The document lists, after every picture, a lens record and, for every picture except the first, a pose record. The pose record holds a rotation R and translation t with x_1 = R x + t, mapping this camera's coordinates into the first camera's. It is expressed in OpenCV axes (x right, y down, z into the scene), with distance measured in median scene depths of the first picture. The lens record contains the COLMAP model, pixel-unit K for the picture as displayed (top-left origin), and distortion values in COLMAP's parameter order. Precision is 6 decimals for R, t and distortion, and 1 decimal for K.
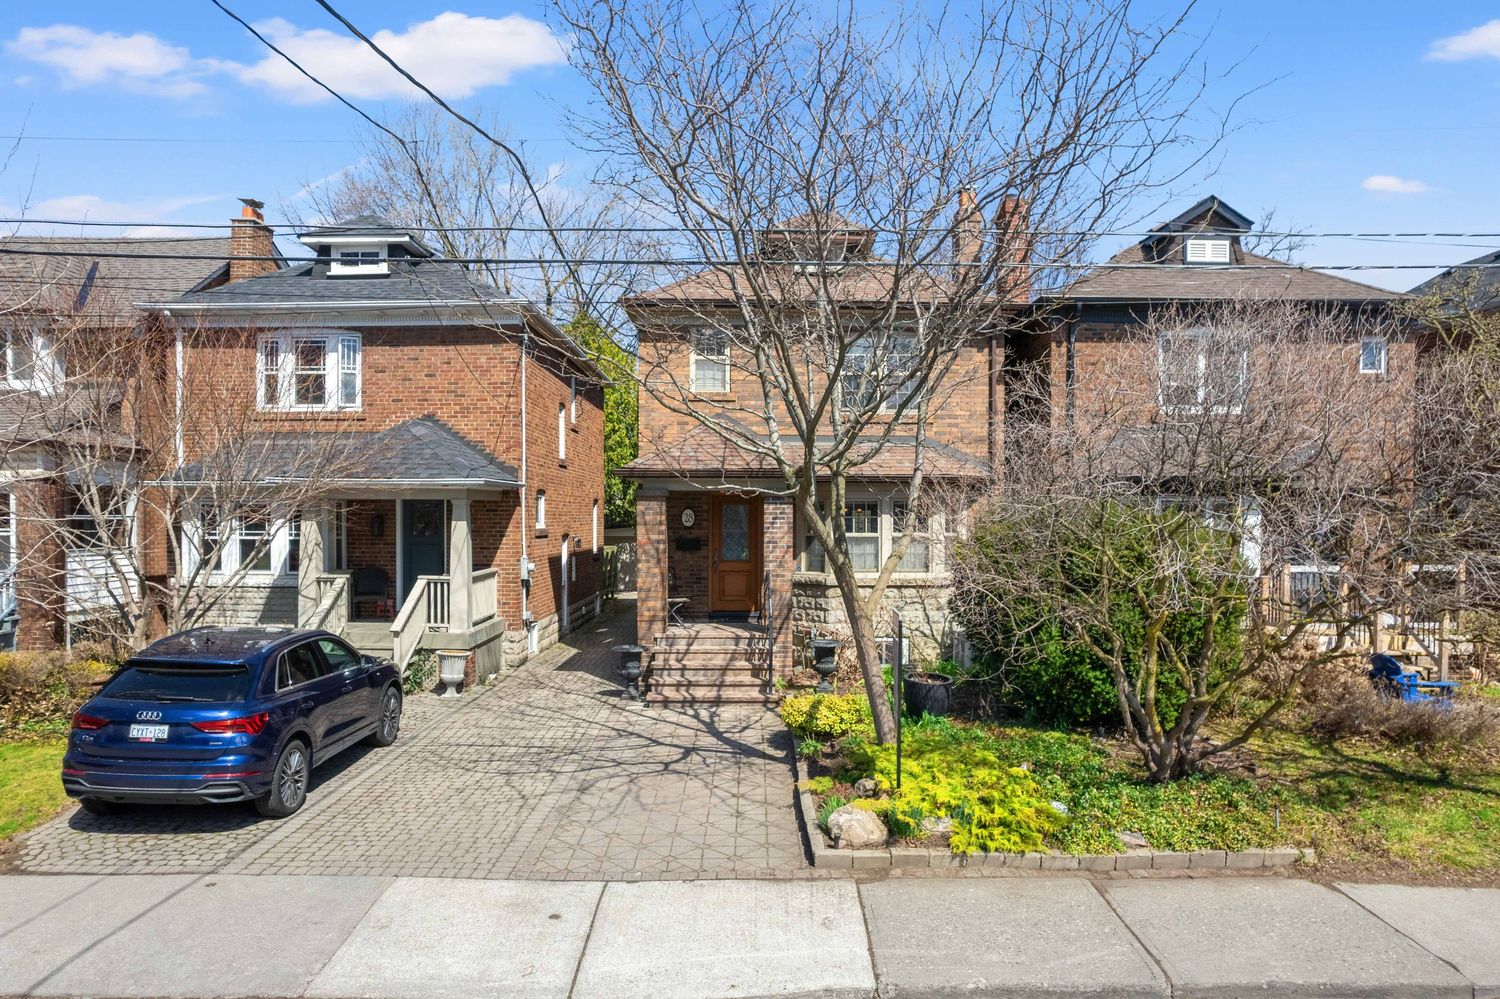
lens RADIAL K [[982.0, 0, 751.0], [0, 982.0, 522.7], [0, 0, 1]] dist [-0.070881, 0.059194]
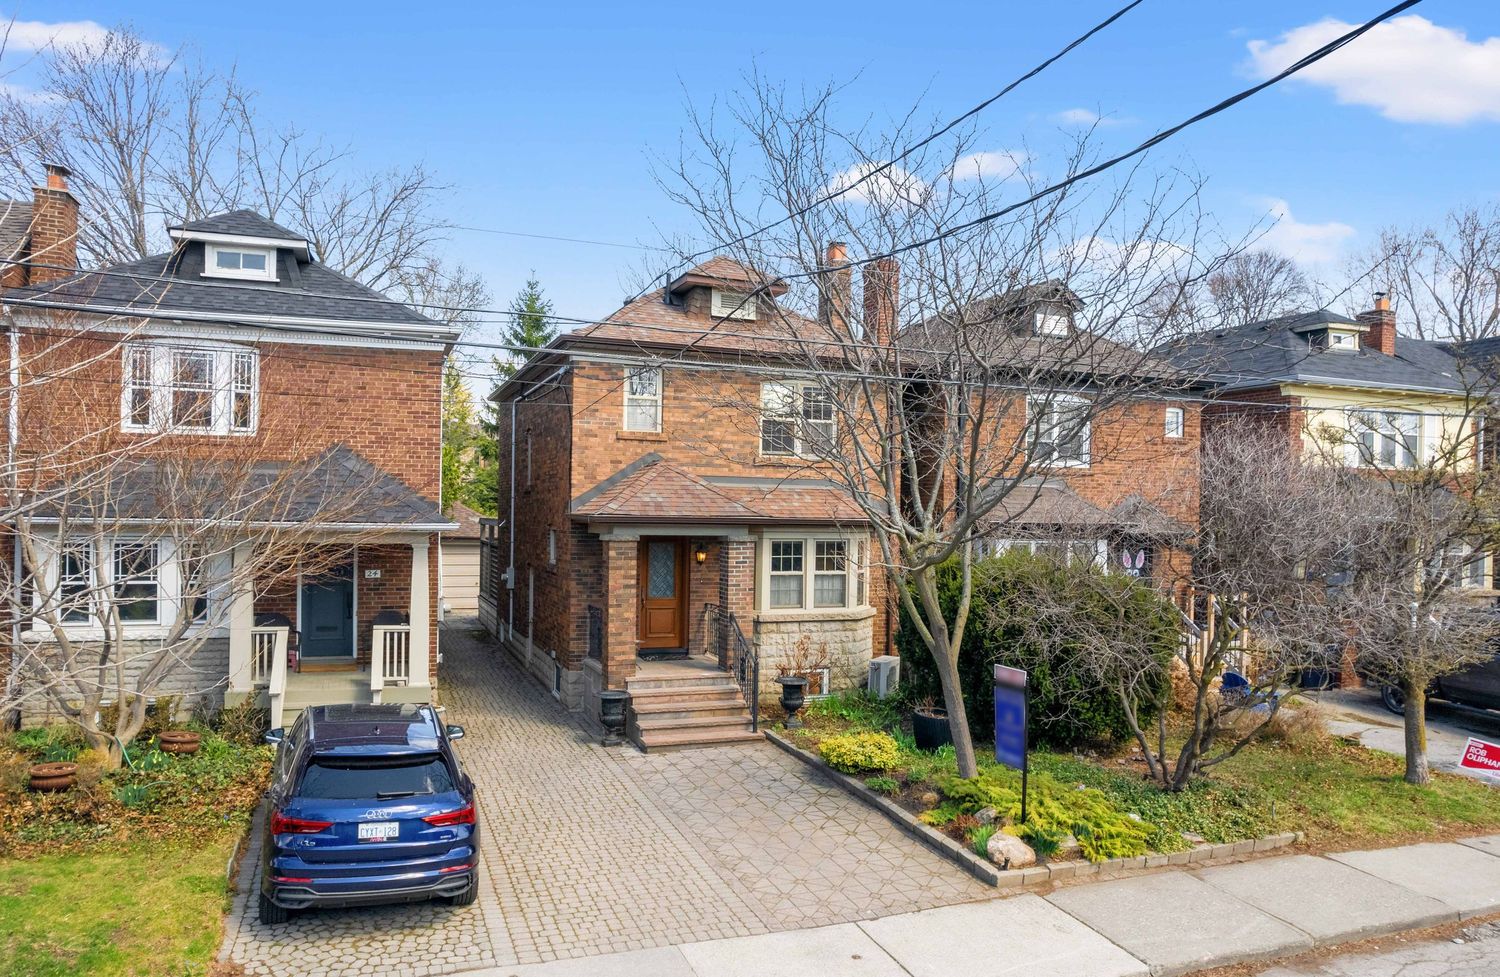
lens RADIAL K [[1053.5, 0, 750.0], [0, 1053.5, 488.5], [0, 0, 1]] dist [-0.058371, 0.031489]
pose [[0.935265, 0.017966, 0.353493, -0.576721], [-0.010167, 0.999662, -0.023907, -0.089821], [-0.353803, 0.018765, 0.935132, -0.092616]]
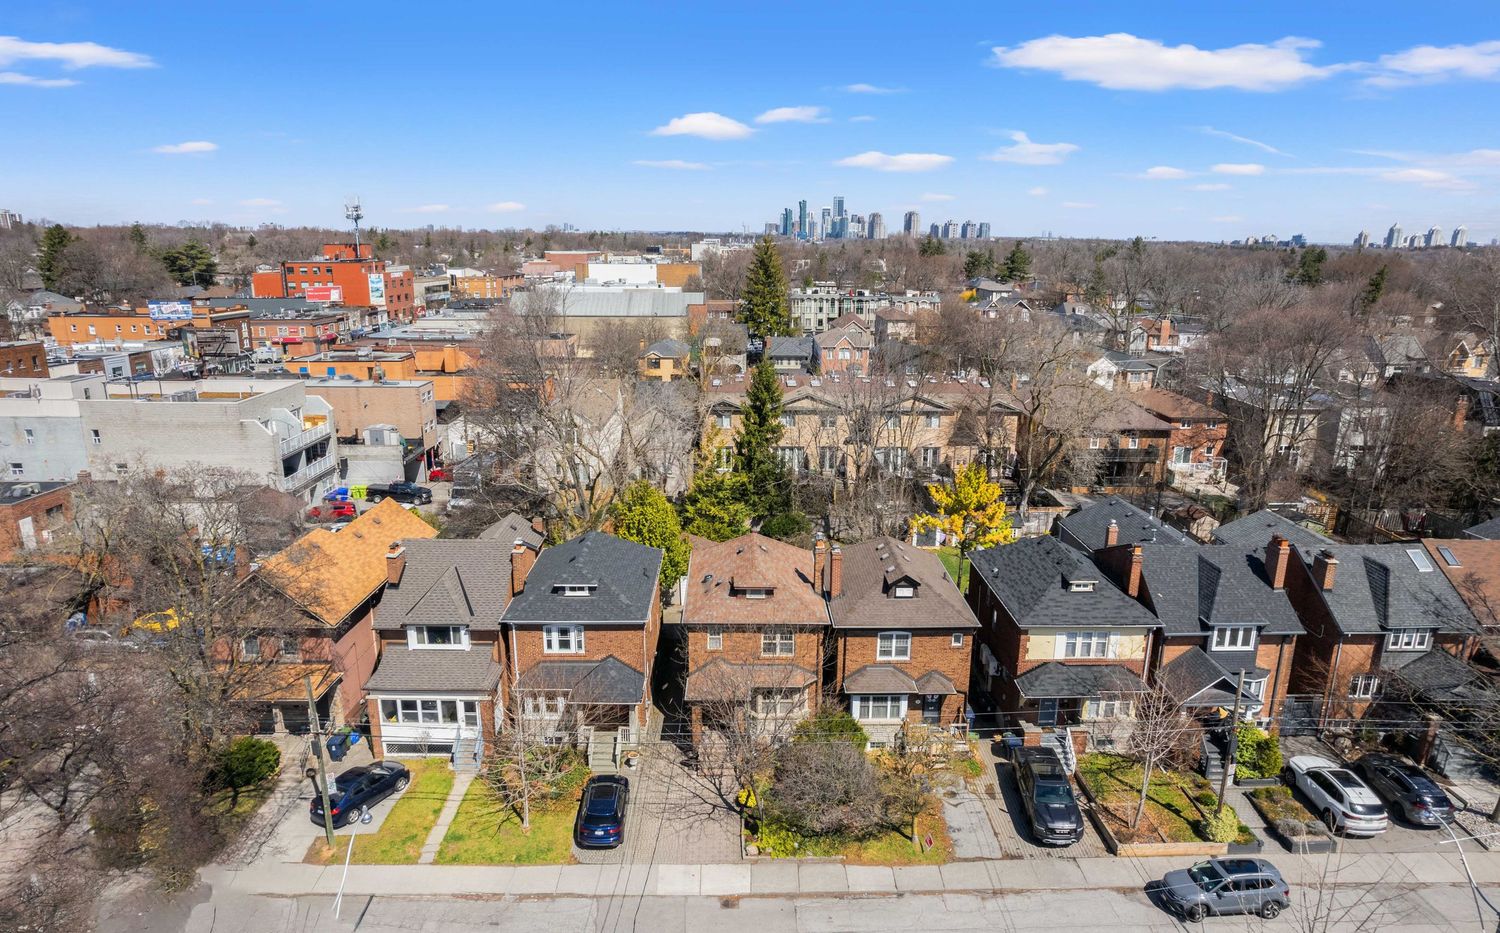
lens RADIAL K [[954.4, 0, 752.1], [0, 954.4, 497.8], [0, 0, 1]] dist [-0.052589, 0.032649]
pose [[0.999692, 0.001003, 0.024794, -0.008178], [-0.007225, 0.967659, 0.252159, -2.191621], [-0.023740, -0.252260, 0.967368, -2.646497]]
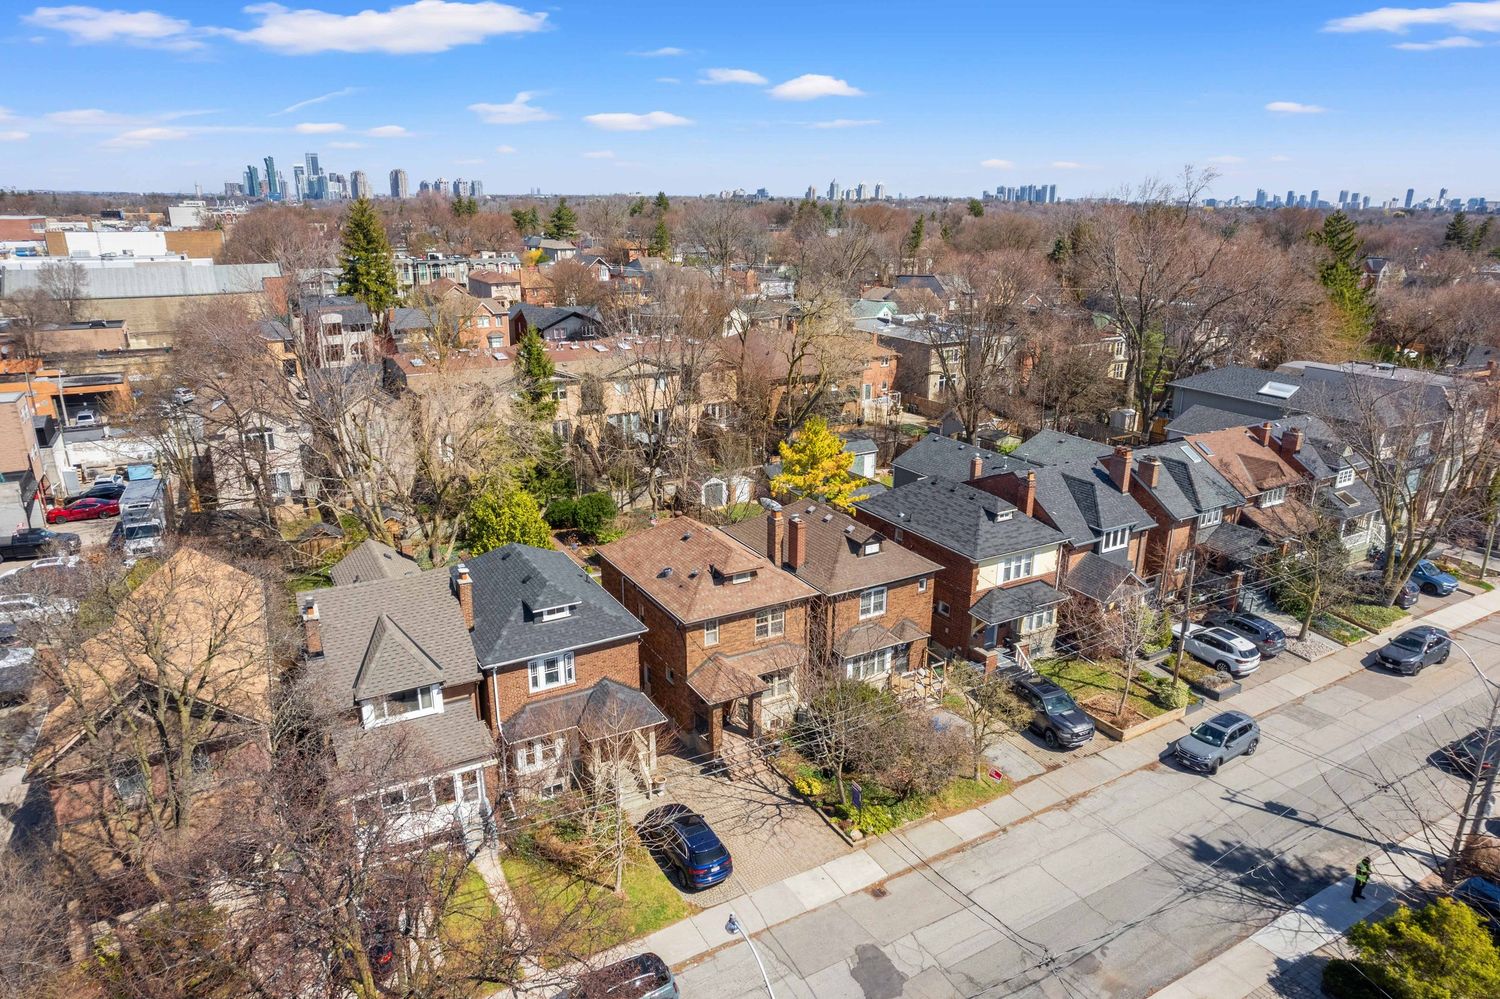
lens RADIAL K [[956.0, 0, 755.0], [0, 956.0, 501.2], [0, 0, 1]] dist [-0.065771, 0.057246]
pose [[0.864447, -0.148255, 0.480366, -1.937734], [0.000975, 0.956020, 0.293300, -2.185533], [-0.502723, -0.253074, 0.826573, -1.797298]]
